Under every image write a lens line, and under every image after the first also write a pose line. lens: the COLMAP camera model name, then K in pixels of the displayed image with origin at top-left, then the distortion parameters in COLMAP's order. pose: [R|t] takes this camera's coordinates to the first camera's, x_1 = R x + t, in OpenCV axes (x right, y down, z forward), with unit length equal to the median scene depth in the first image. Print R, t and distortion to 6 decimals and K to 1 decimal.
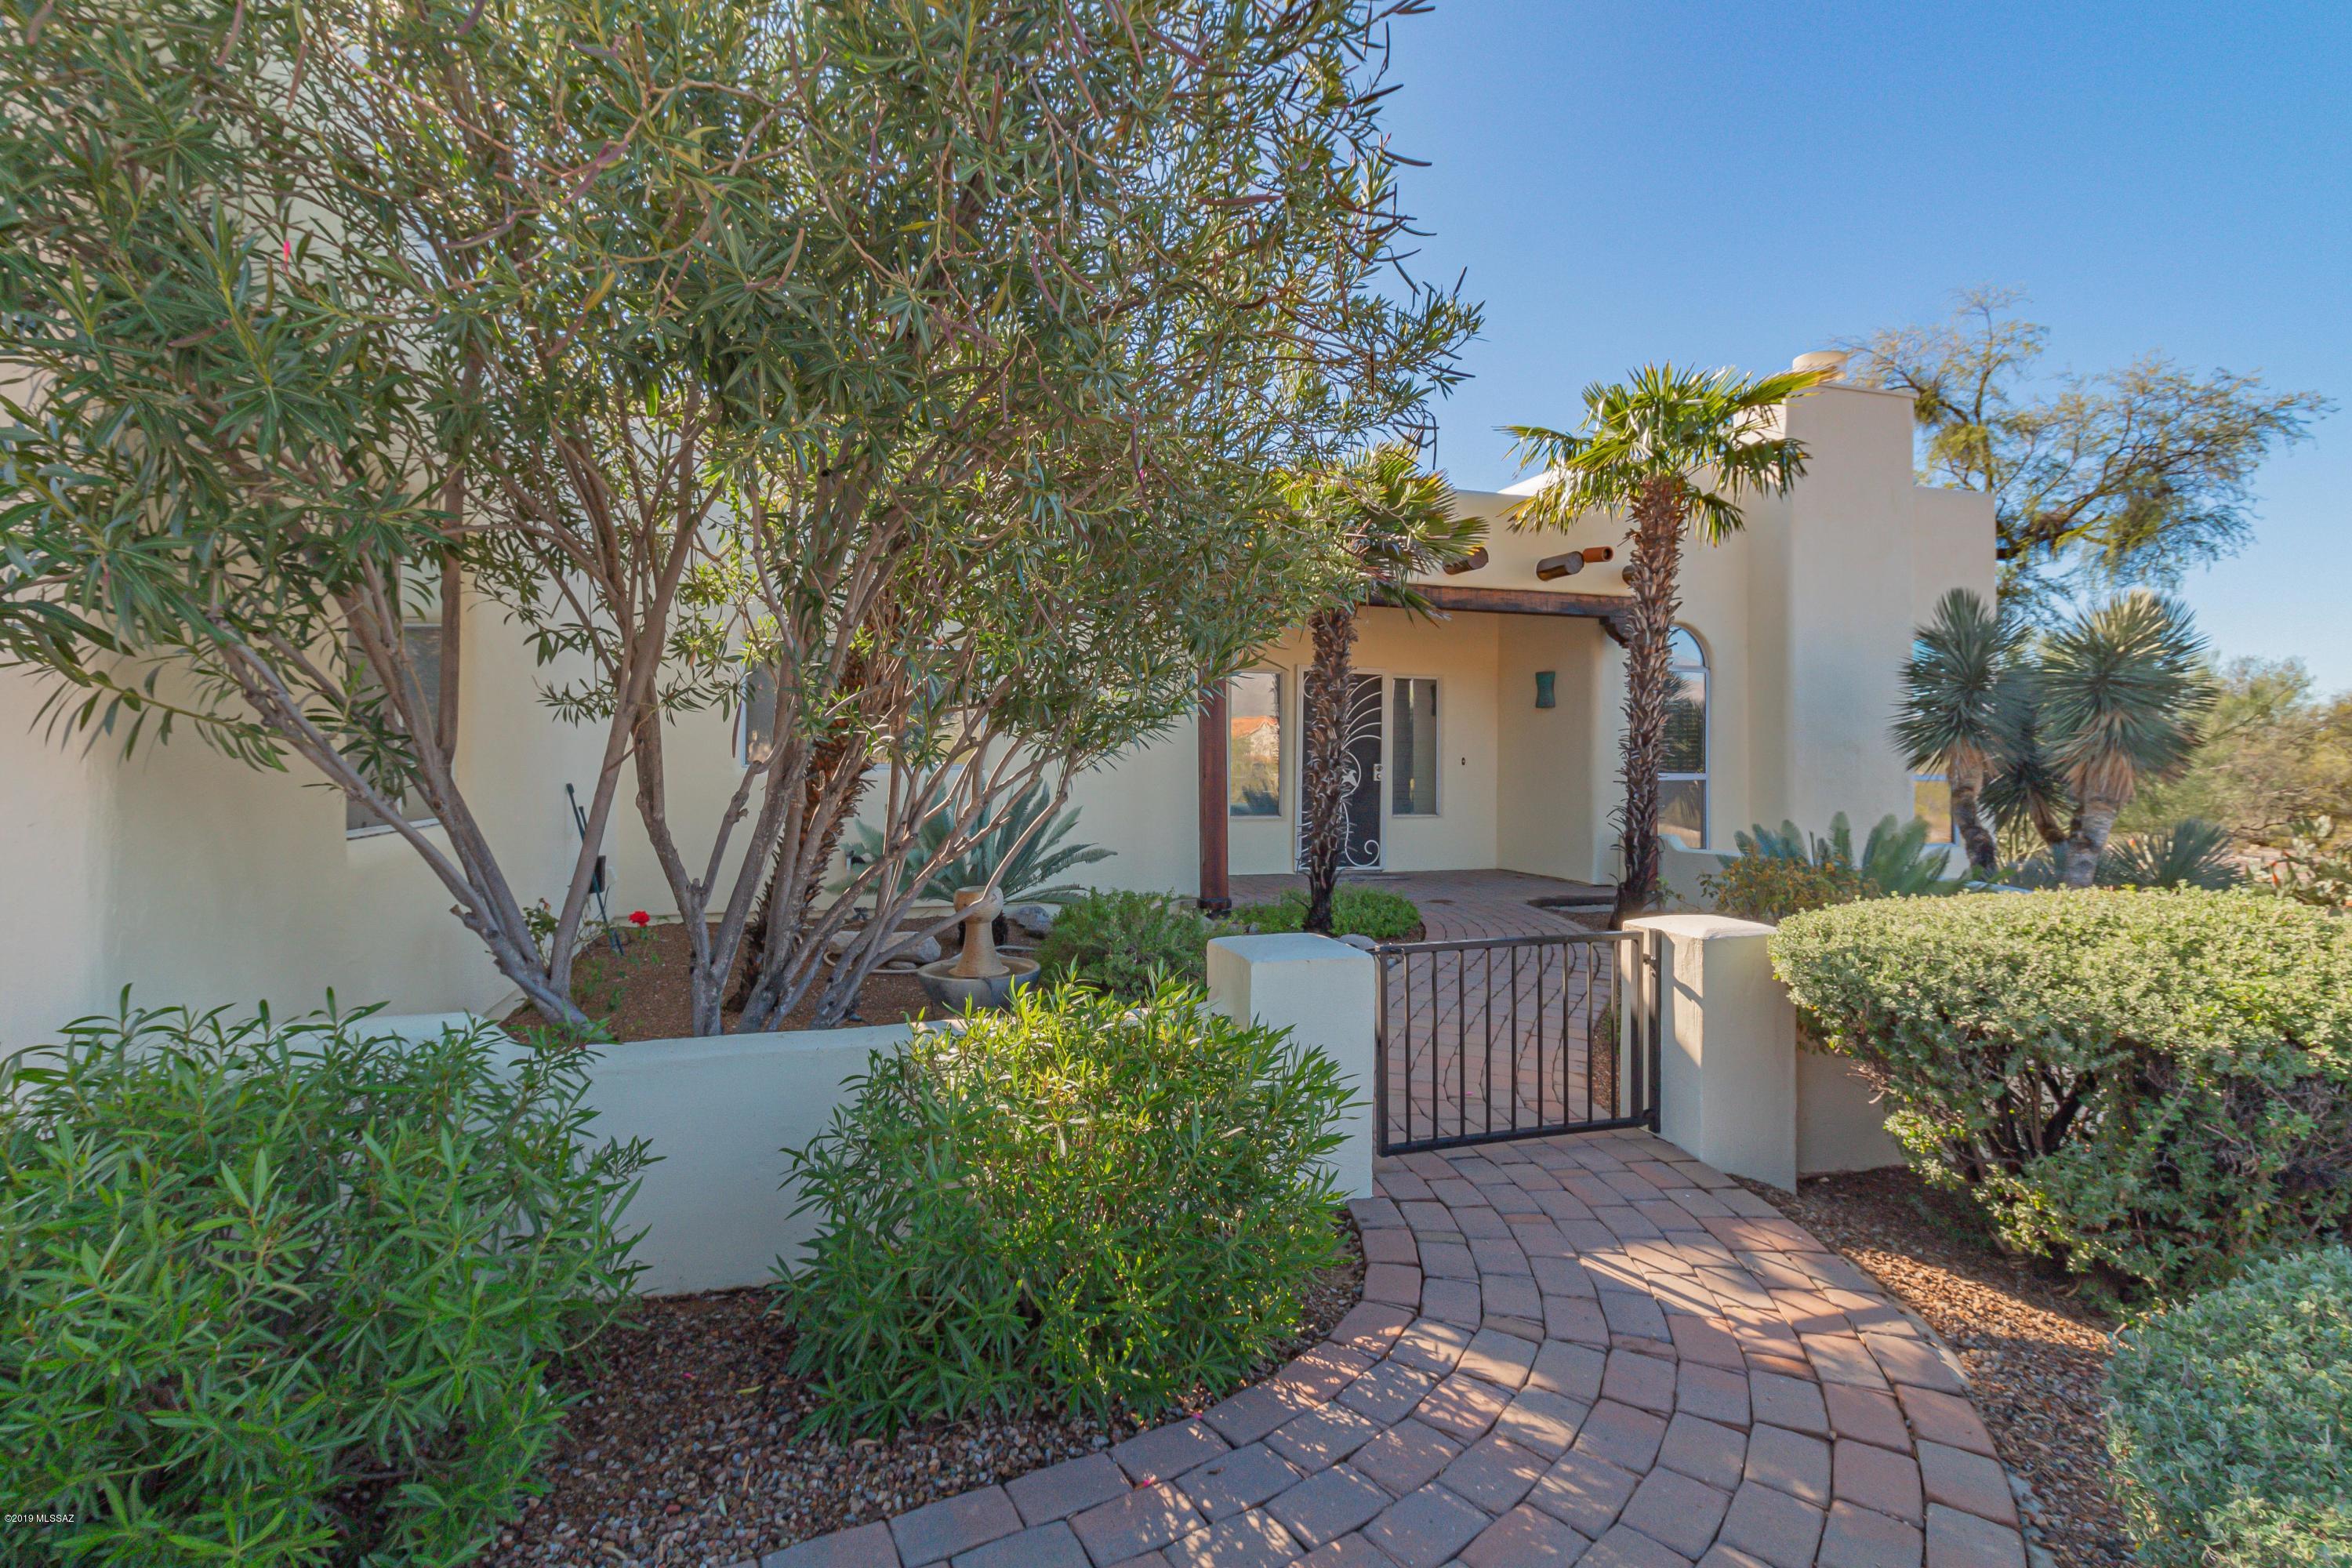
lens RADIAL K [[1075.8, 0, 1163.7], [0, 1075.8, 756.5], [0, 0, 1]] dist [0.001013, -0.001545]
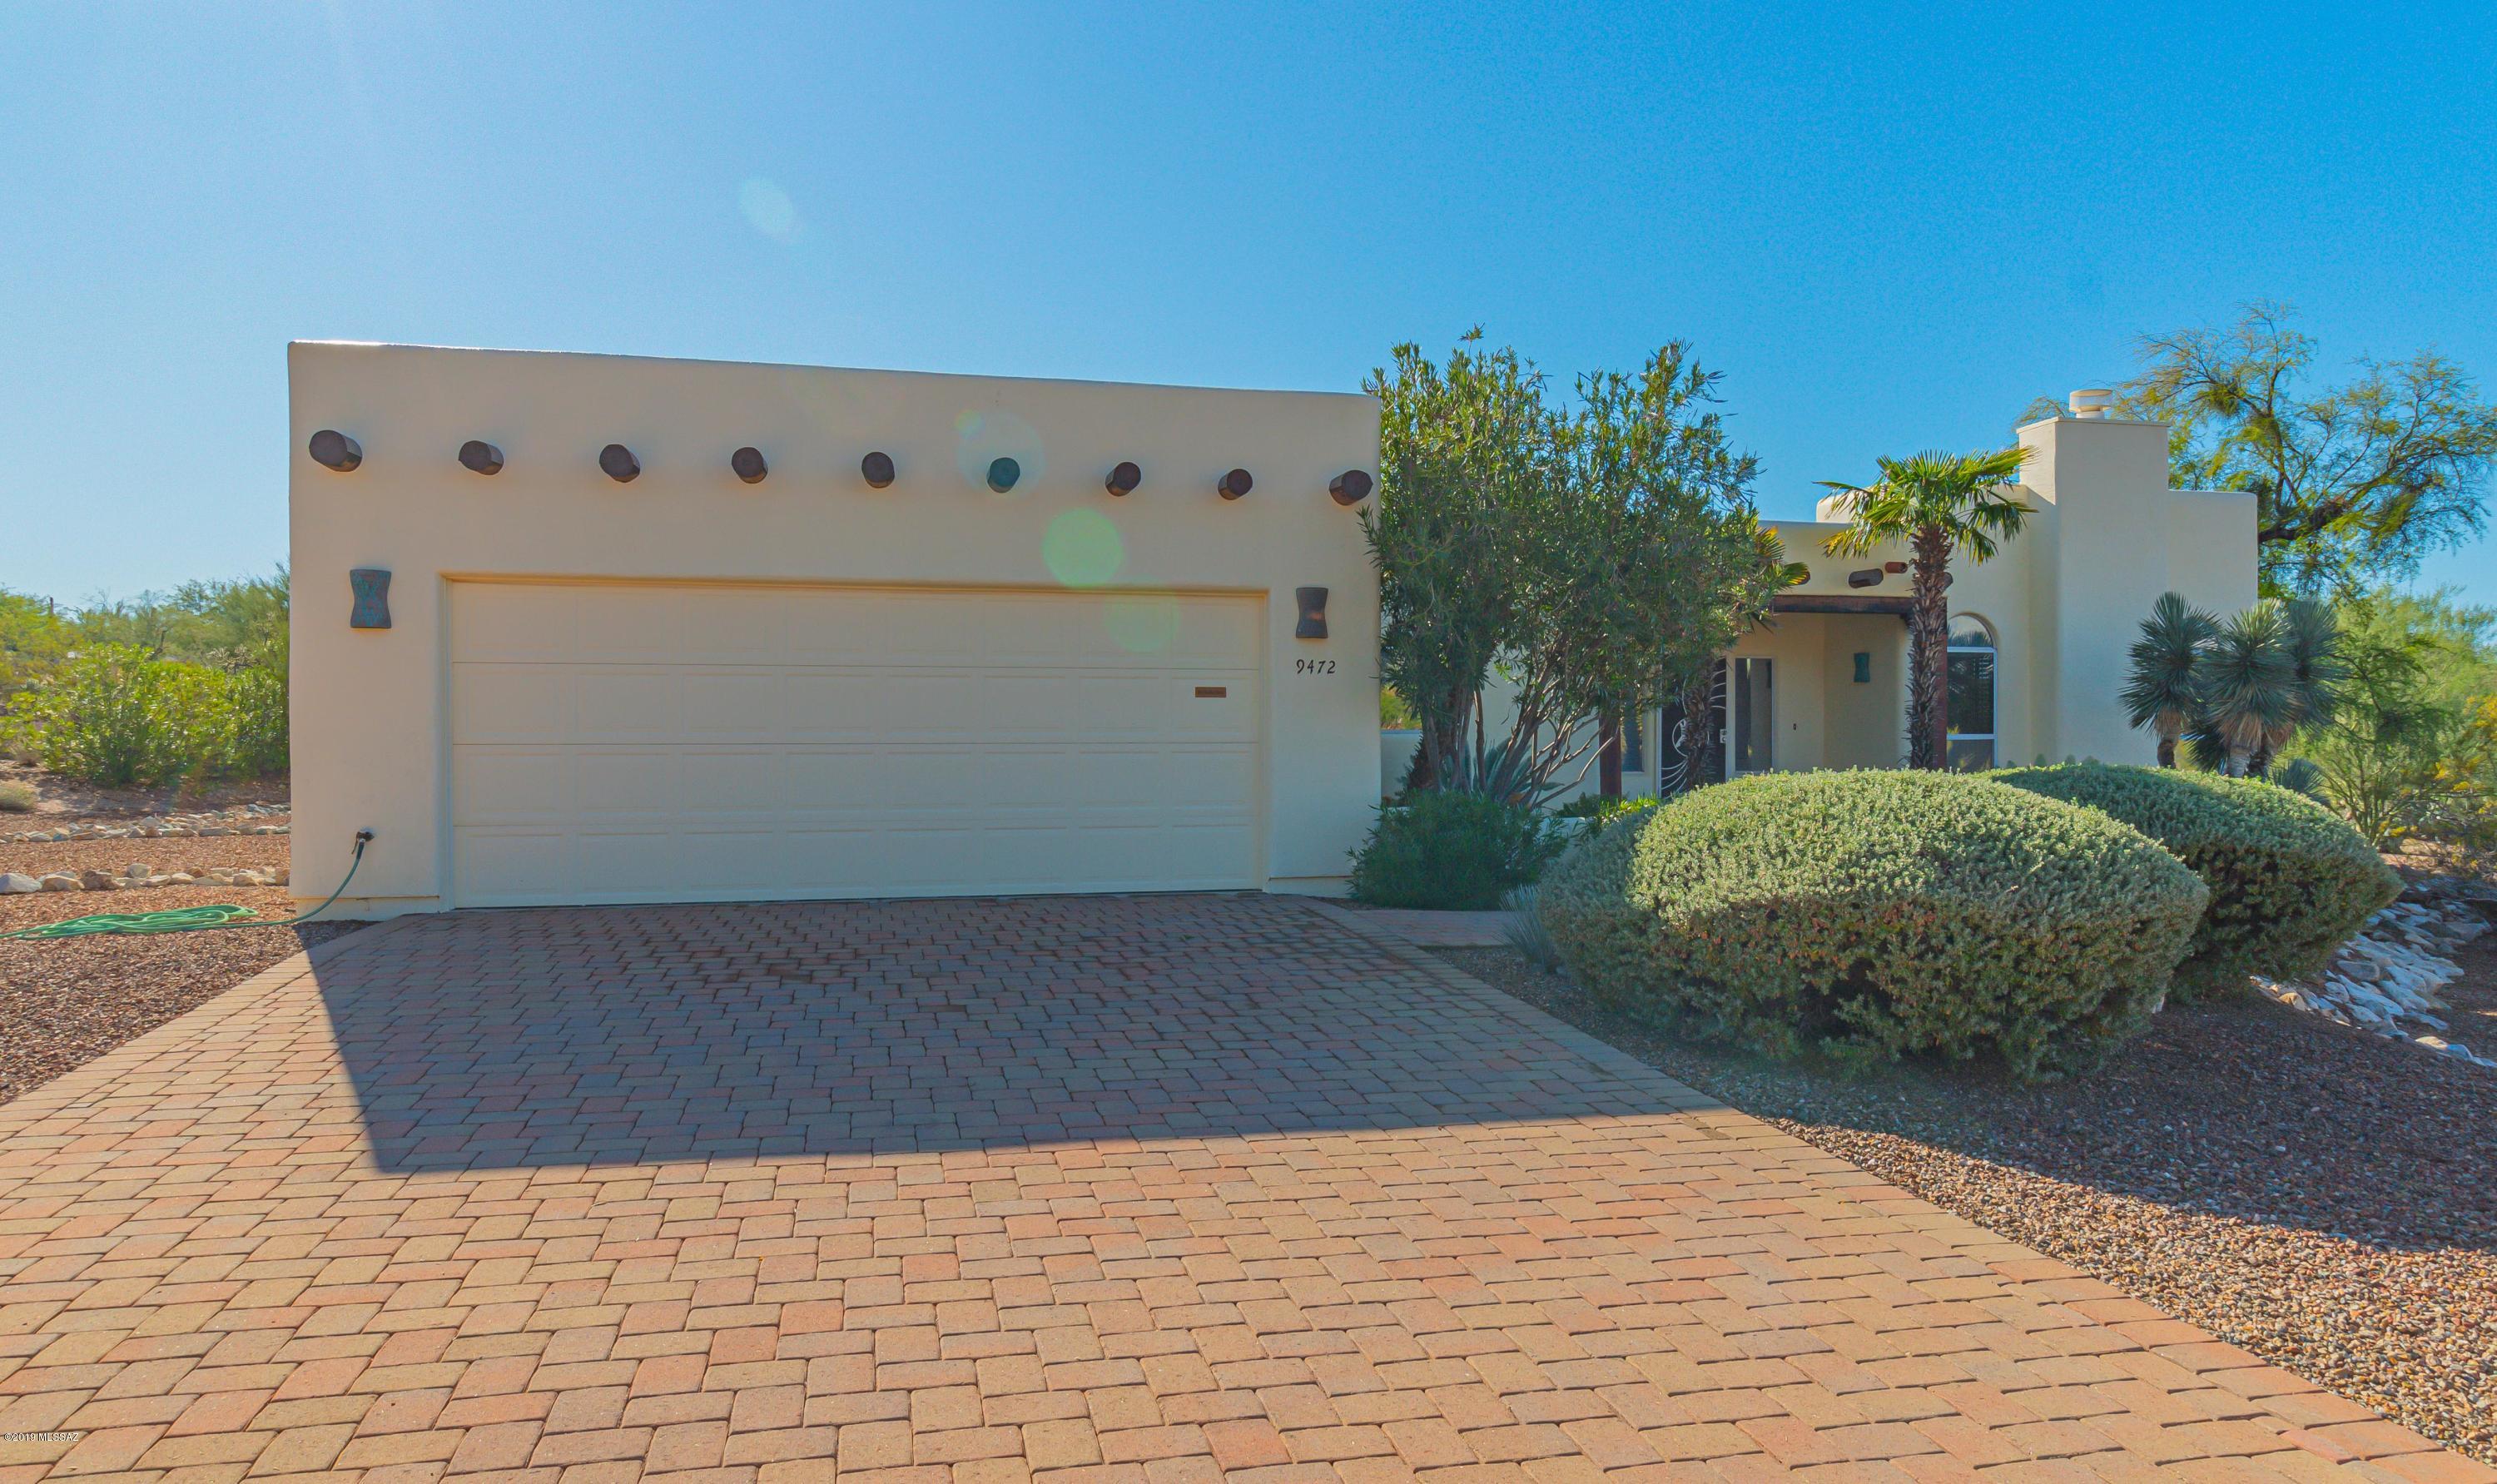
lens RADIAL K [[1587.8, 0, 1258.7], [0, 1587.8, 730.9], [0, 0, 1]] dist [0.000097, -0.001172]
pose [[0.997924, -0.008992, -0.063775, -0.221261], [0.008841, 0.999957, -0.002655, 0.009612], [0.063796, 0.002085, 0.997961, -0.867664]]
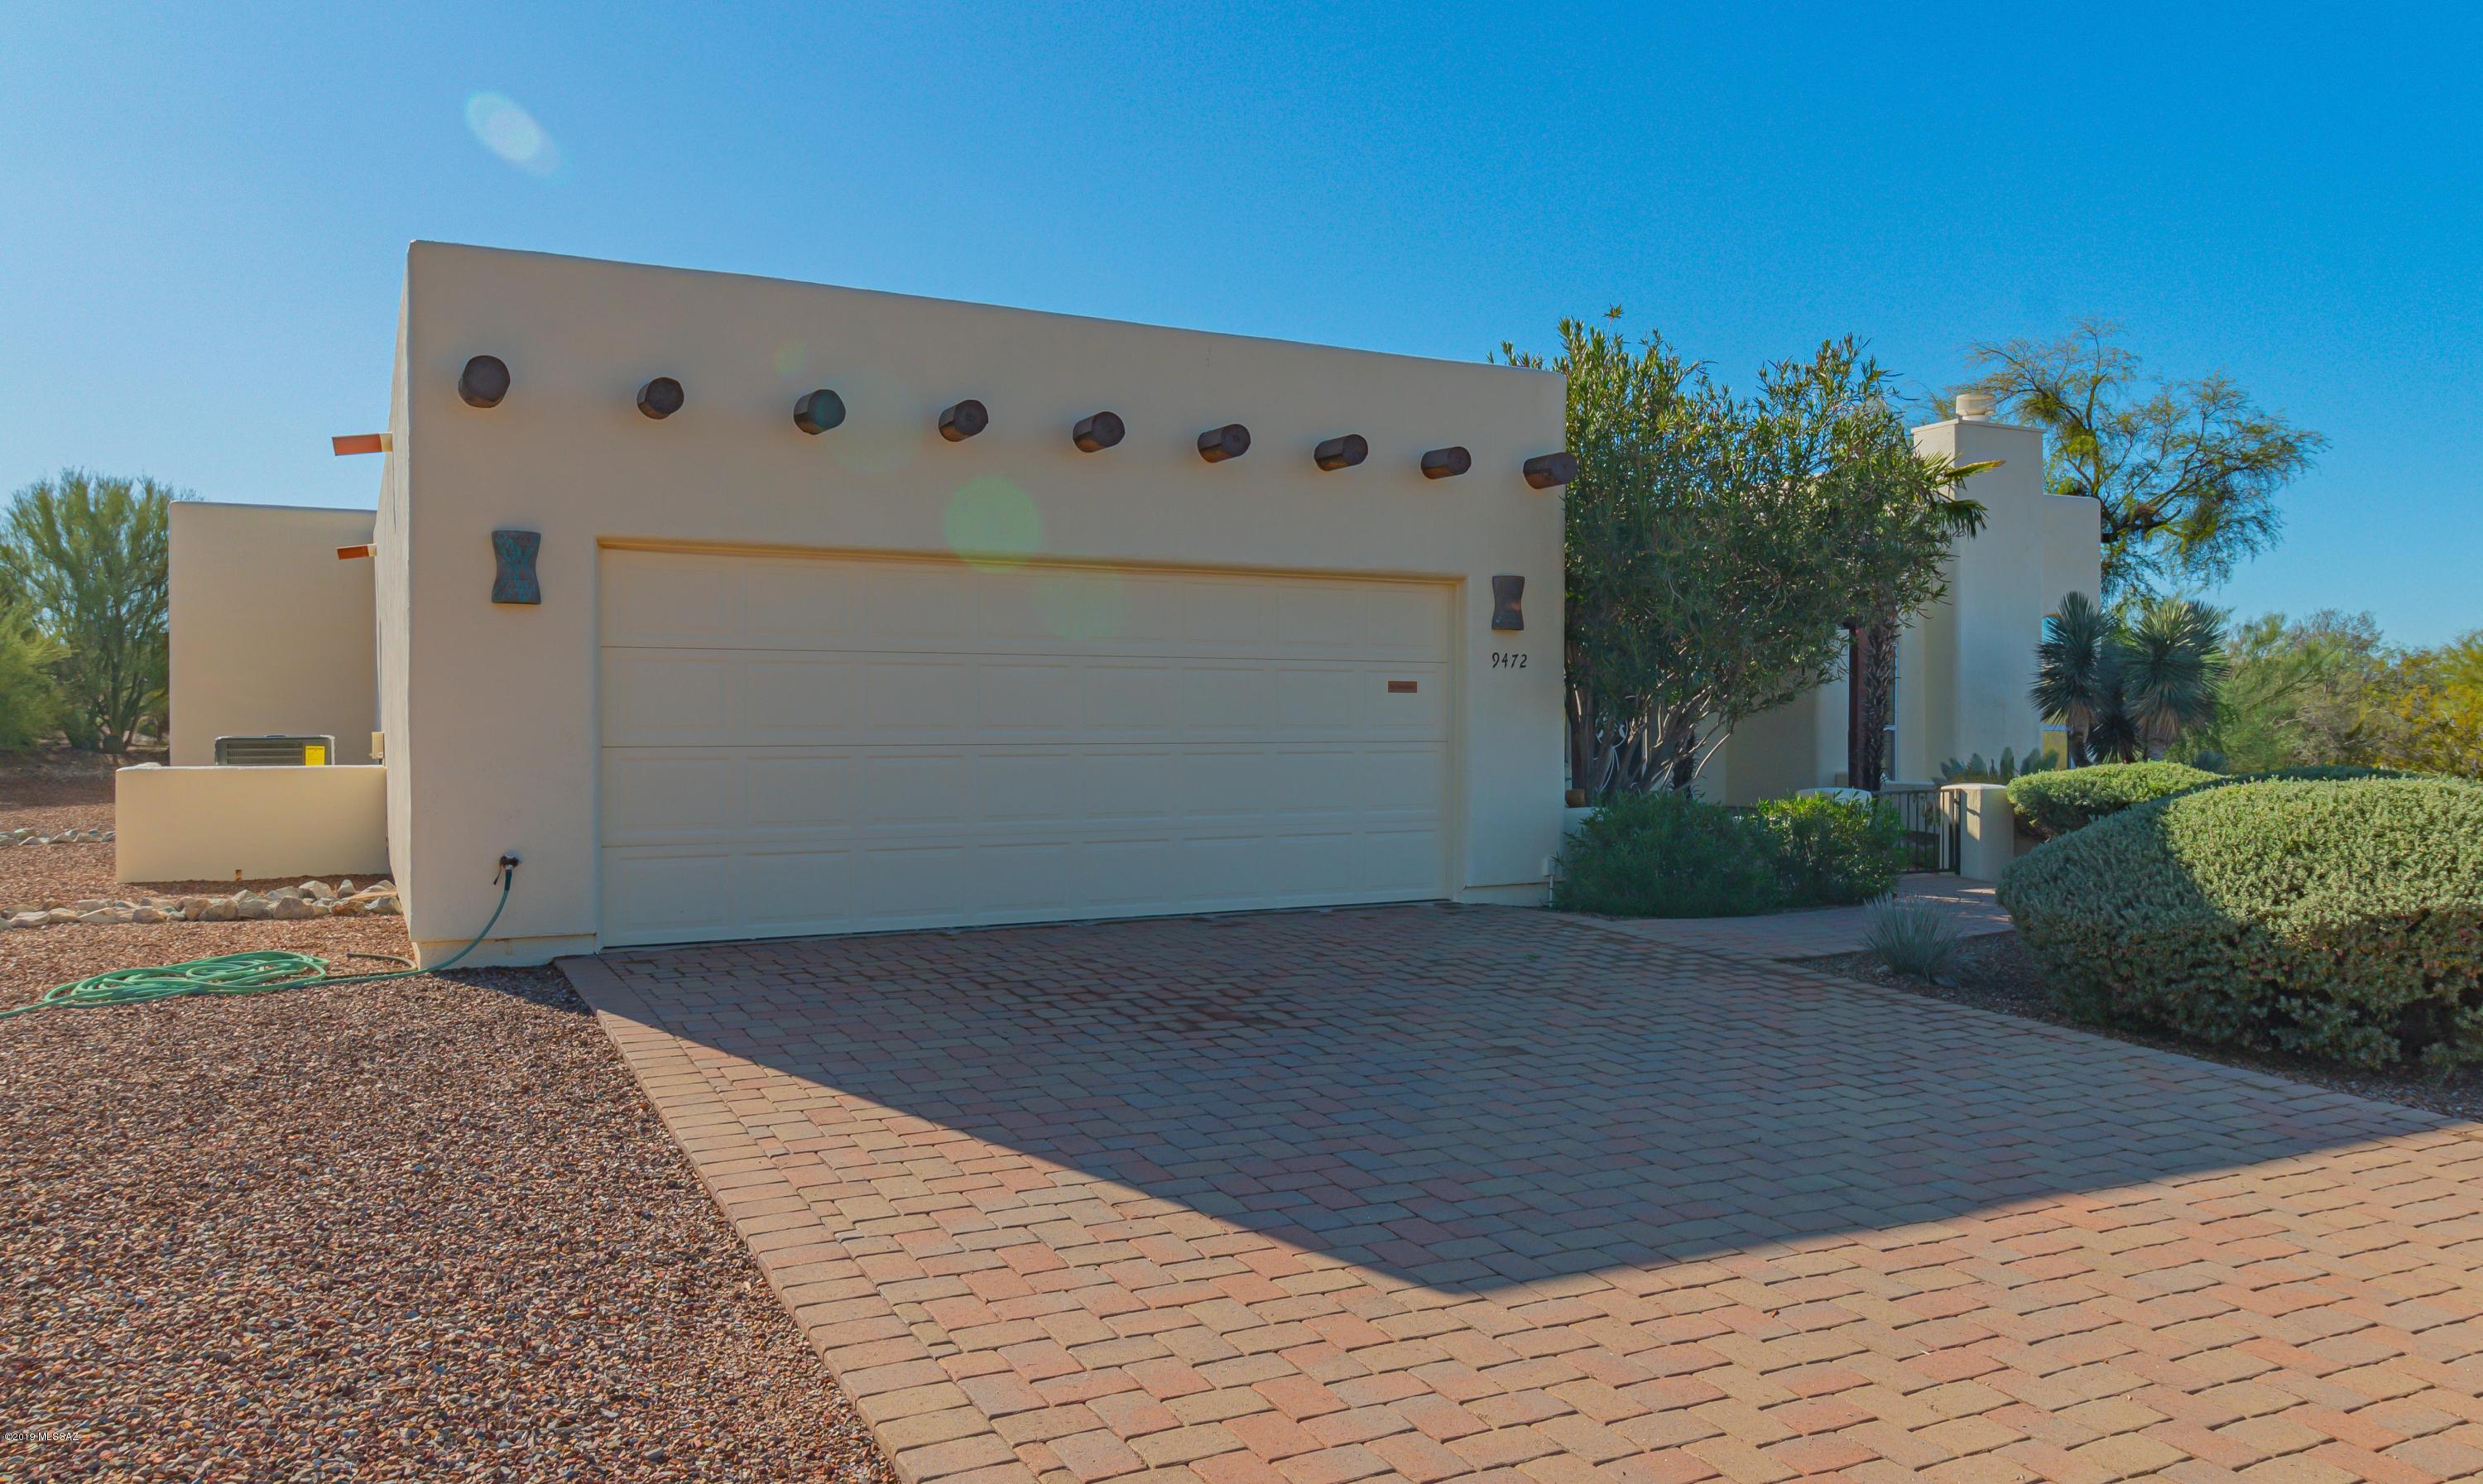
lens RADIAL K [[1674.4, 0, 1238.5], [0, 1674.4, 745.9], [0, 0, 1]] dist [0.002577, 0.002084]
pose [[0.984419, -0.009028, 0.175607, -0.605393], [0.005479, 0.999771, 0.020684, -0.005158], [-0.175753, -0.019400, 0.984243, -0.810677]]
